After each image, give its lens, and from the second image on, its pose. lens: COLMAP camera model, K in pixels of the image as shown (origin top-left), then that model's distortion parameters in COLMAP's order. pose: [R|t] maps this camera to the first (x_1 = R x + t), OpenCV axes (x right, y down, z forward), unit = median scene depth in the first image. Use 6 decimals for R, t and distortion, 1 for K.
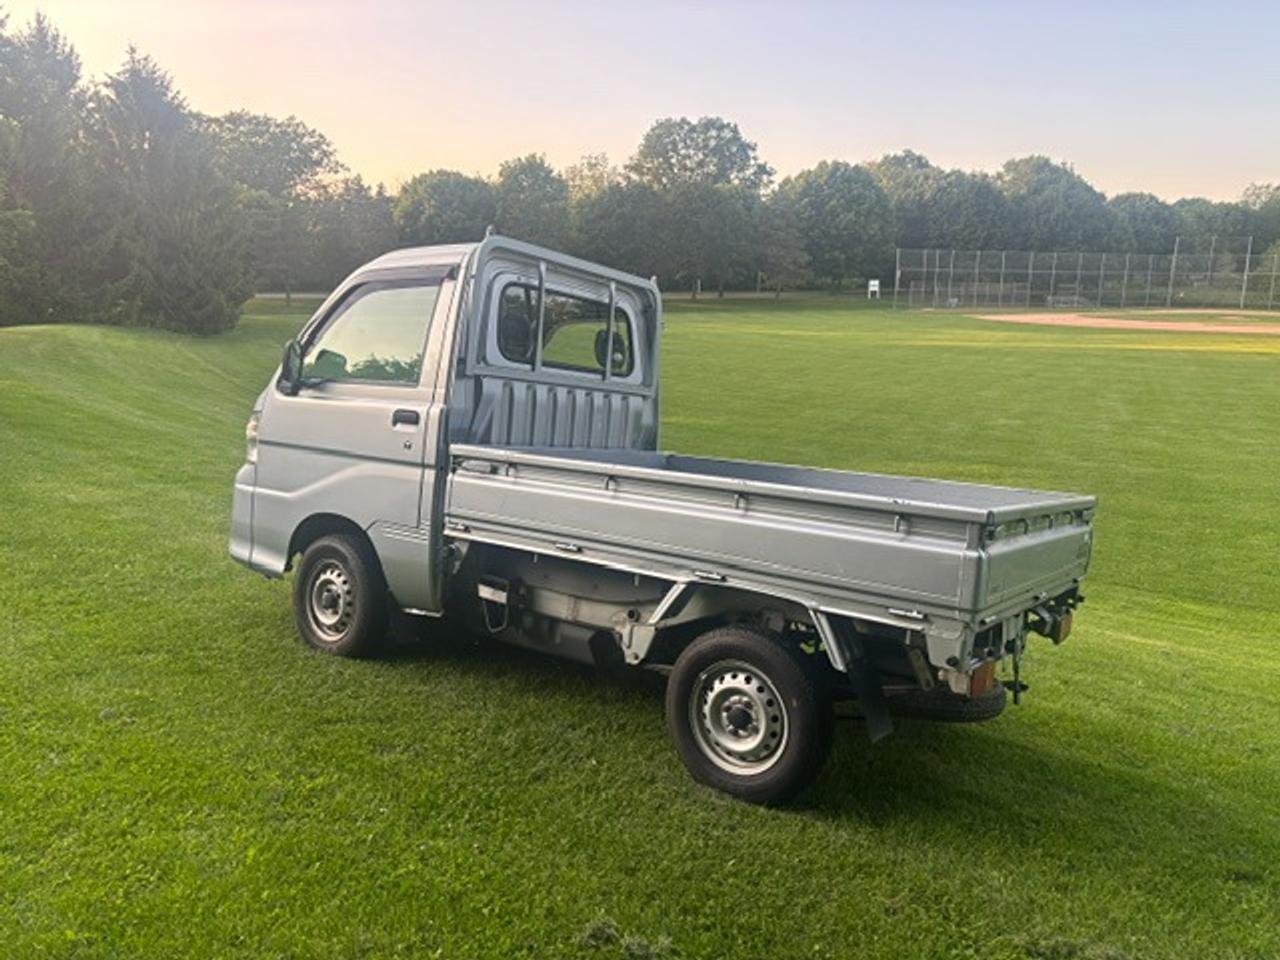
lens RADIAL K [[964.9, 0, 632.5], [0, 964.9, 478.4], [0, 0, 1]] dist [0.045991, -0.049818]
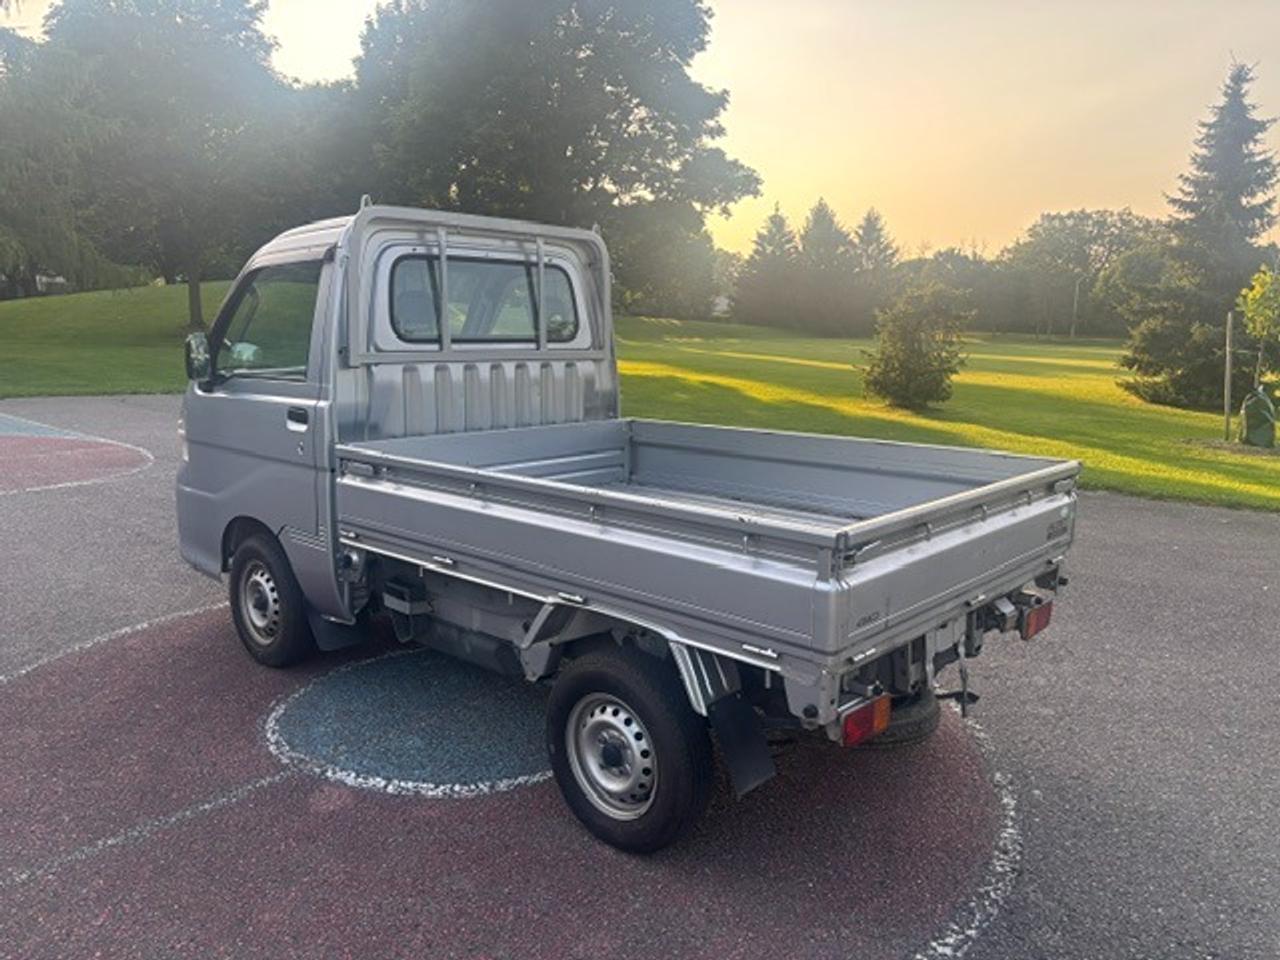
lens RADIAL K [[964.9, 0, 637.1], [0, 964.9, 479.6], [0, 0, 1]] dist [0.045991, -0.049818]
pose [[0.989690, -0.052758, -0.133154, 0.207654], [0.064696, 0.994107, 0.086980, -0.061966], [0.127781, -0.094698, 0.987271, 0.122795]]
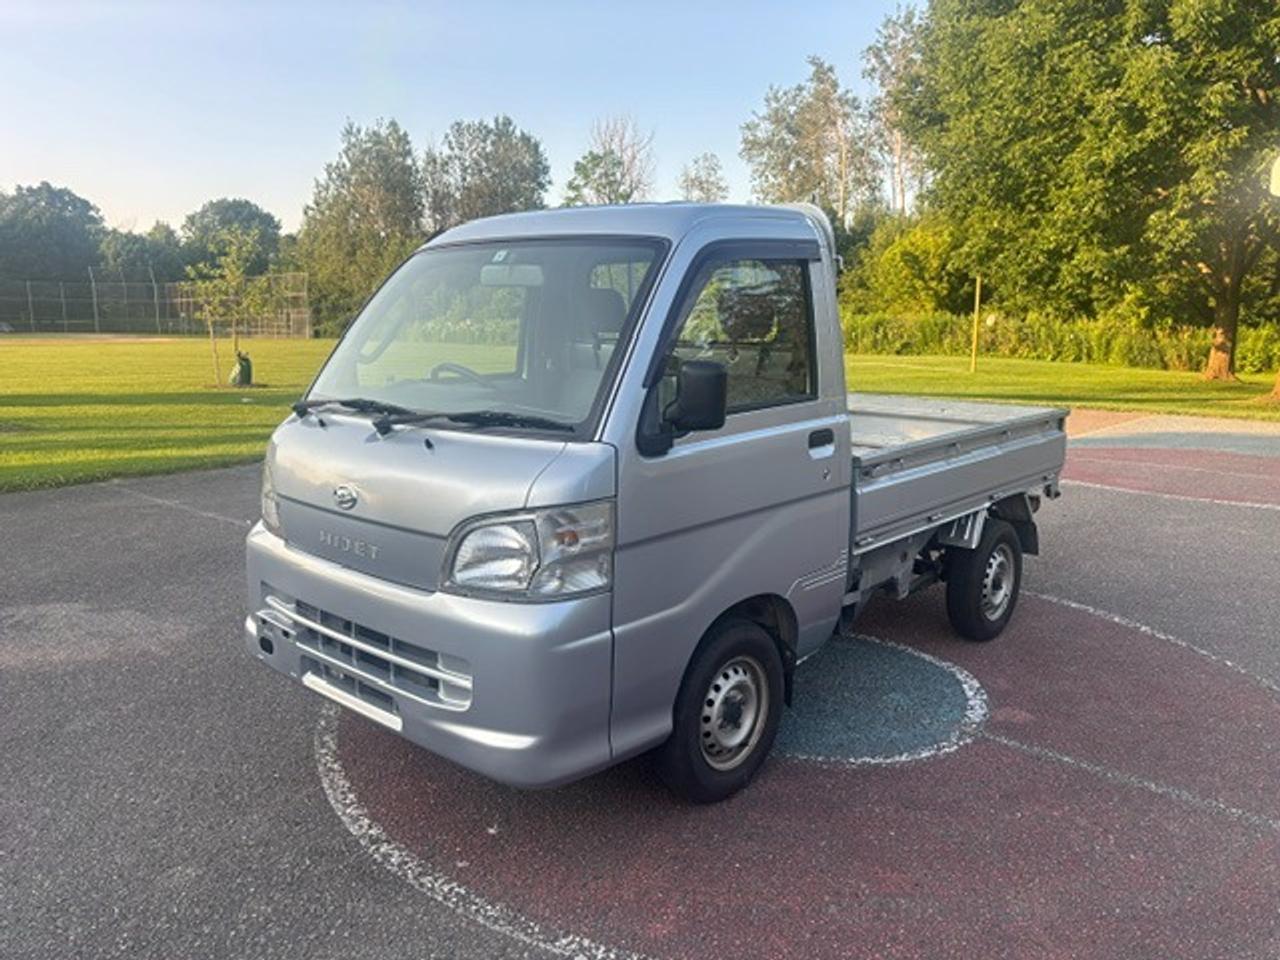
lens RADIAL K [[964.9, 0, 635.8], [0, 964.9, 481.1], [0, 0, 1]] dist [0.045991, -0.049818]
pose [[0.128155, -0.262719, 0.956324, -1.034140], [0.074491, 0.964101, 0.254873, -0.246301], [-0.988953, 0.038575, 0.143124, 1.043130]]
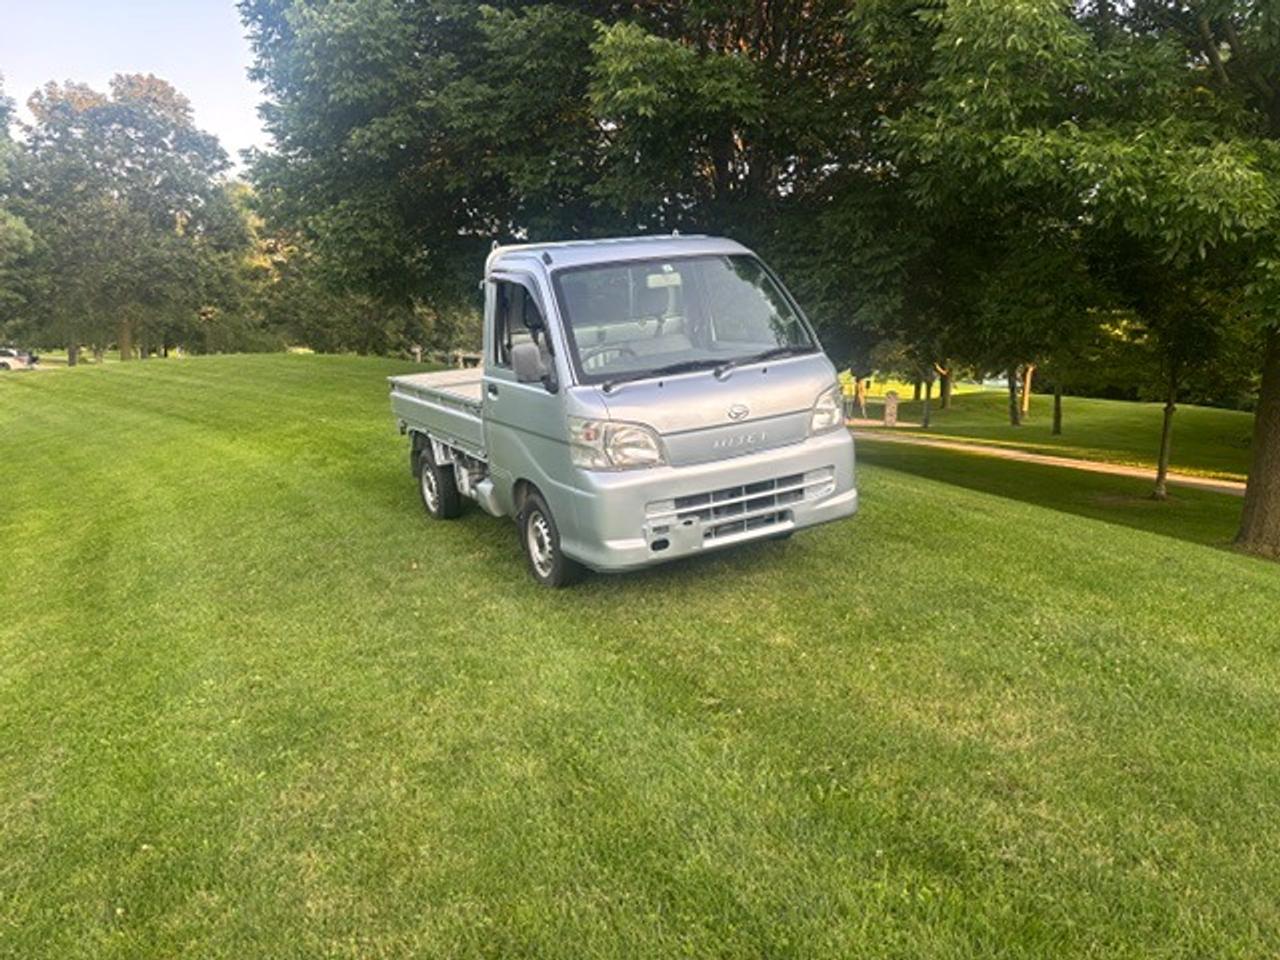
lens RADIAL K [[964.9, 0, 636.2], [0, 964.9, 491.7], [0, 0, 1]] dist [0.045991, -0.049818]
pose [[-0.893332, -0.120795, 0.432859, -0.802181], [0.026577, 0.947312, 0.319208, -0.360338], [-0.448611, 0.296663, -0.843053, 2.442727]]
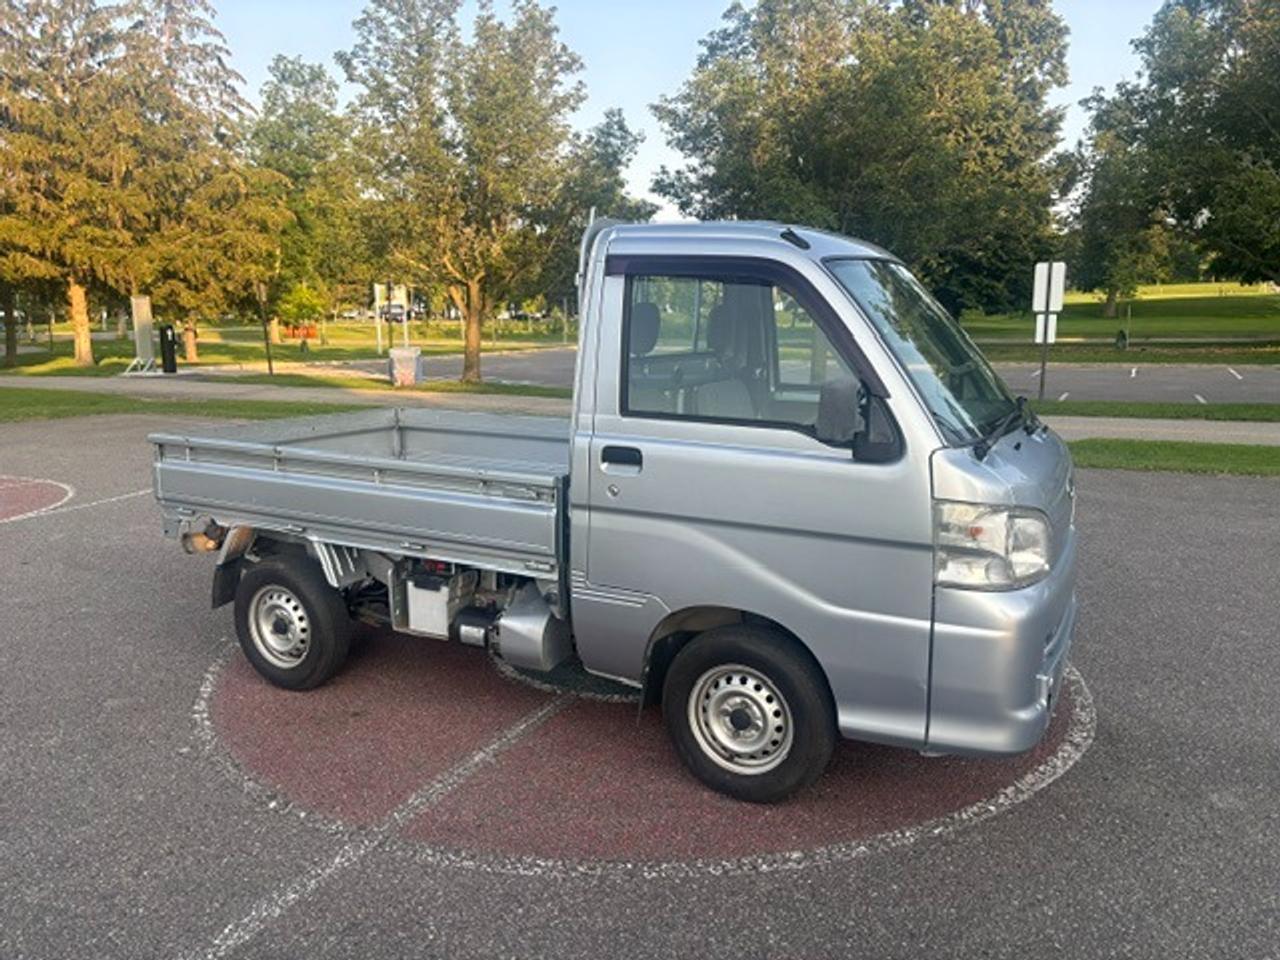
lens RADIAL K [[964.9, 0, 637.4], [0, 964.9, 474.1], [0, 0, 1]] dist [0.045991, -0.049818]
pose [[-0.987035, -0.073799, -0.142535, 0.093573], [-0.103351, 0.971657, 0.212605, -0.220134], [0.122805, 0.224579, -0.966687, 2.101648]]
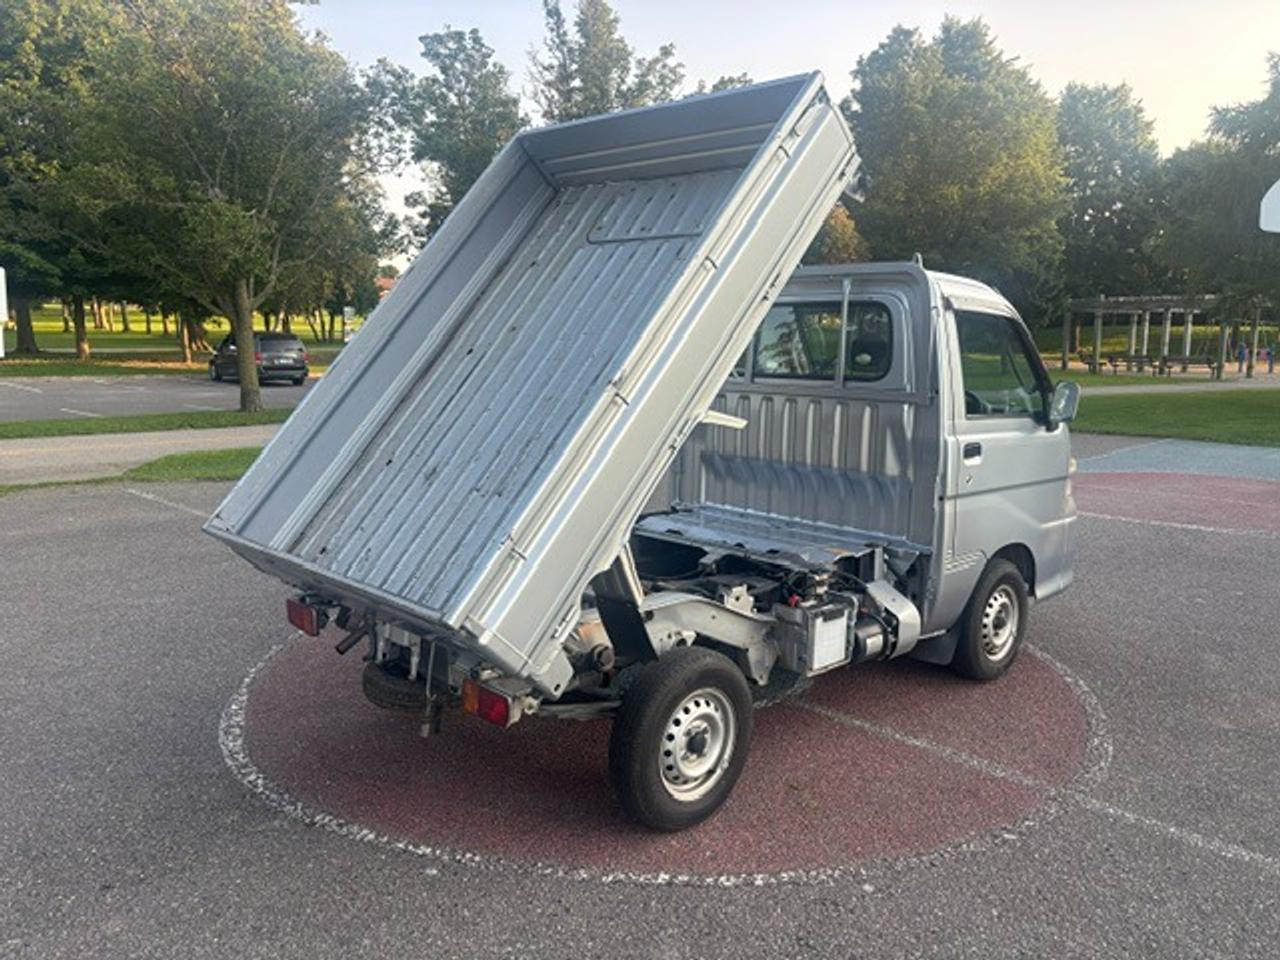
lens RADIAL K [[964.9, 0, 636.3], [0, 964.9, 482.2], [0, 0, 1]] dist [0.045991, -0.049818]
pose [[-0.188682, 0.042846, -0.981103, 1.072159], [-0.102668, 0.992712, 0.063098, -0.059999], [0.976657, 0.112634, -0.182908, 1.173233]]
